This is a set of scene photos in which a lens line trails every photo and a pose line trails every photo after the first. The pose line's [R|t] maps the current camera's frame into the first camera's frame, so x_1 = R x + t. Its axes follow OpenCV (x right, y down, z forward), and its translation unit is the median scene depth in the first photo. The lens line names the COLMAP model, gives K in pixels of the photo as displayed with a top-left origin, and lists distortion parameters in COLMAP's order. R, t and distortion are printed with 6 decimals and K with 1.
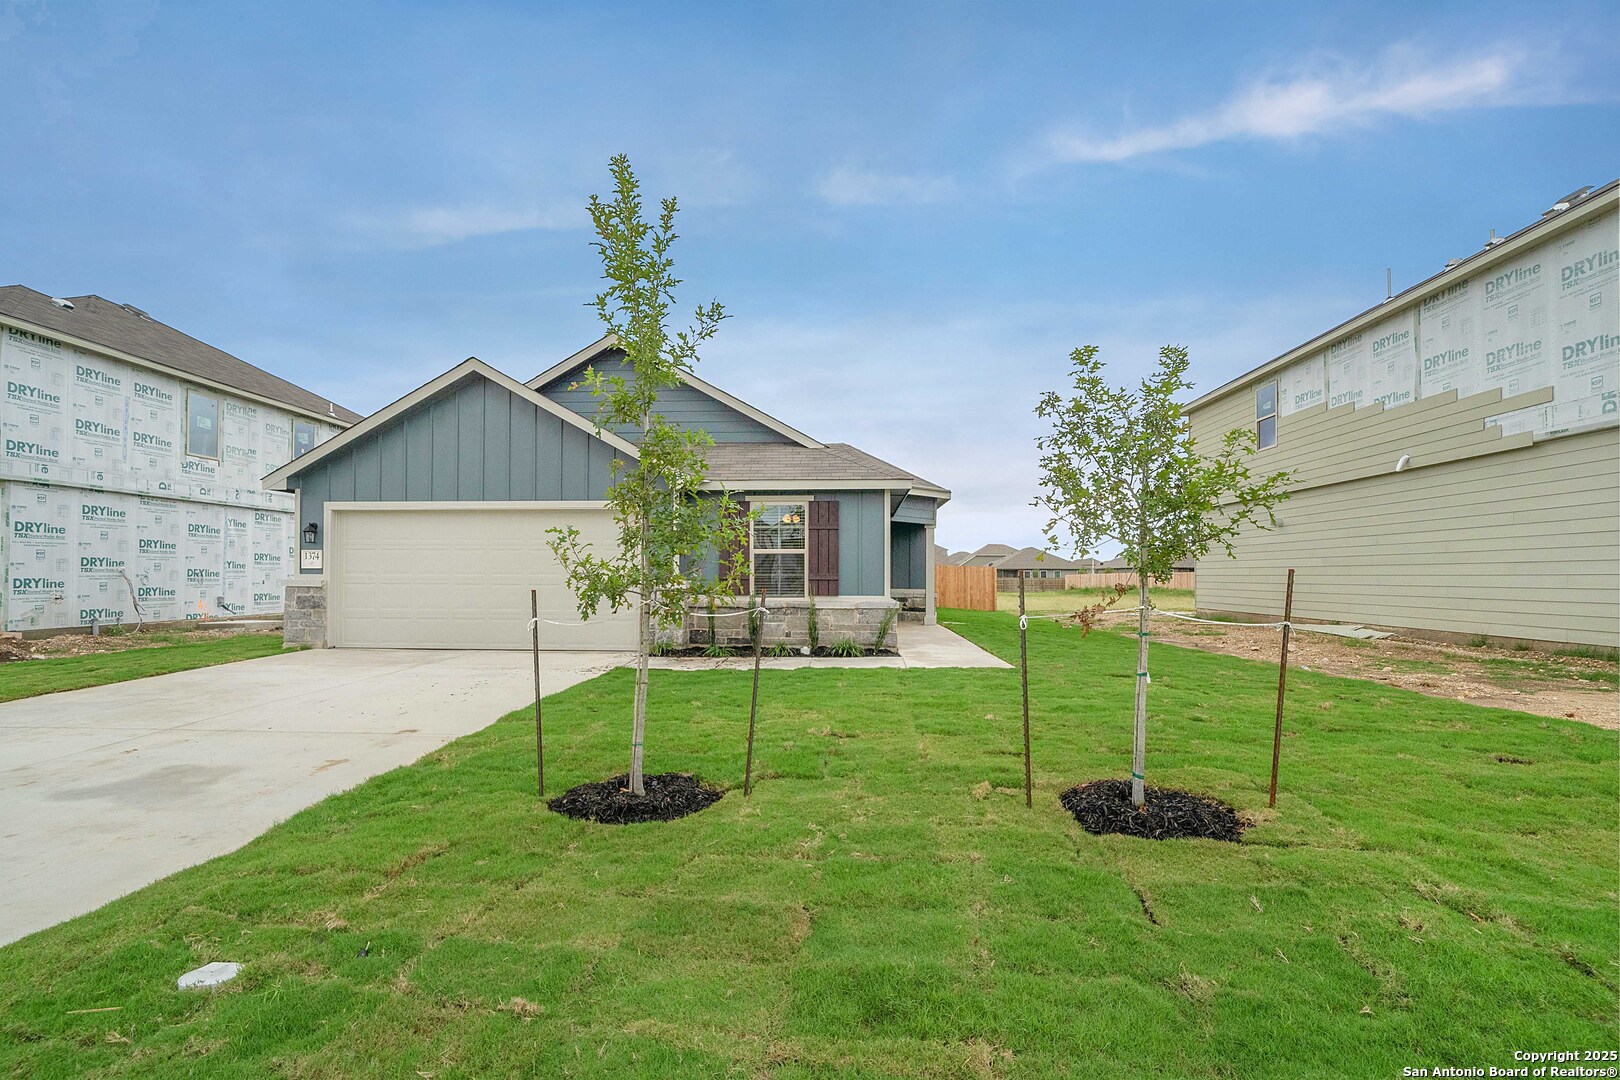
lens RADIAL K [[740.4, 0, 810.4], [0, 740.4, 541.1], [0, 0, 1]] dist [0.005009, 0.000534]
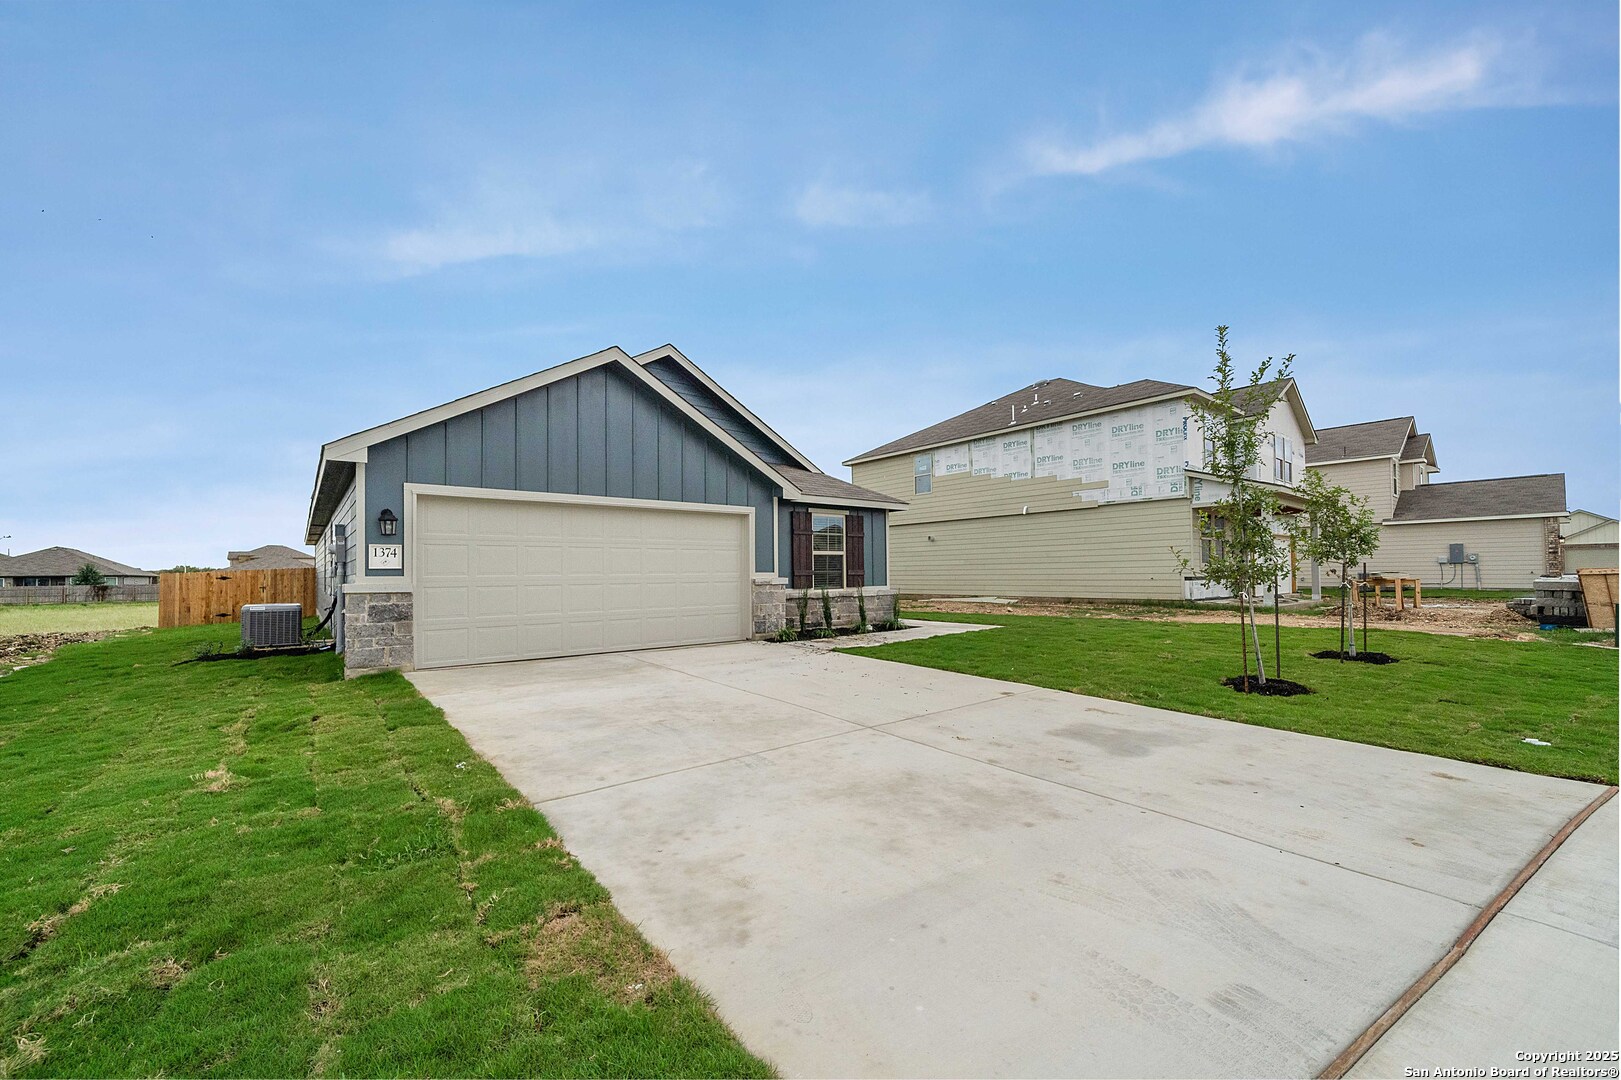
lens RADIAL K [[617.2, 0, 810.9], [0, 617.2, 547.9], [0, 0, 1]] dist [-0.000112, -0.000006]
pose [[0.736886, 0.016224, 0.675823, -0.779743], [-0.017101, 0.999839, -0.005356, 0.011103], [-0.675801, -0.007610, 0.737045, 0.238335]]
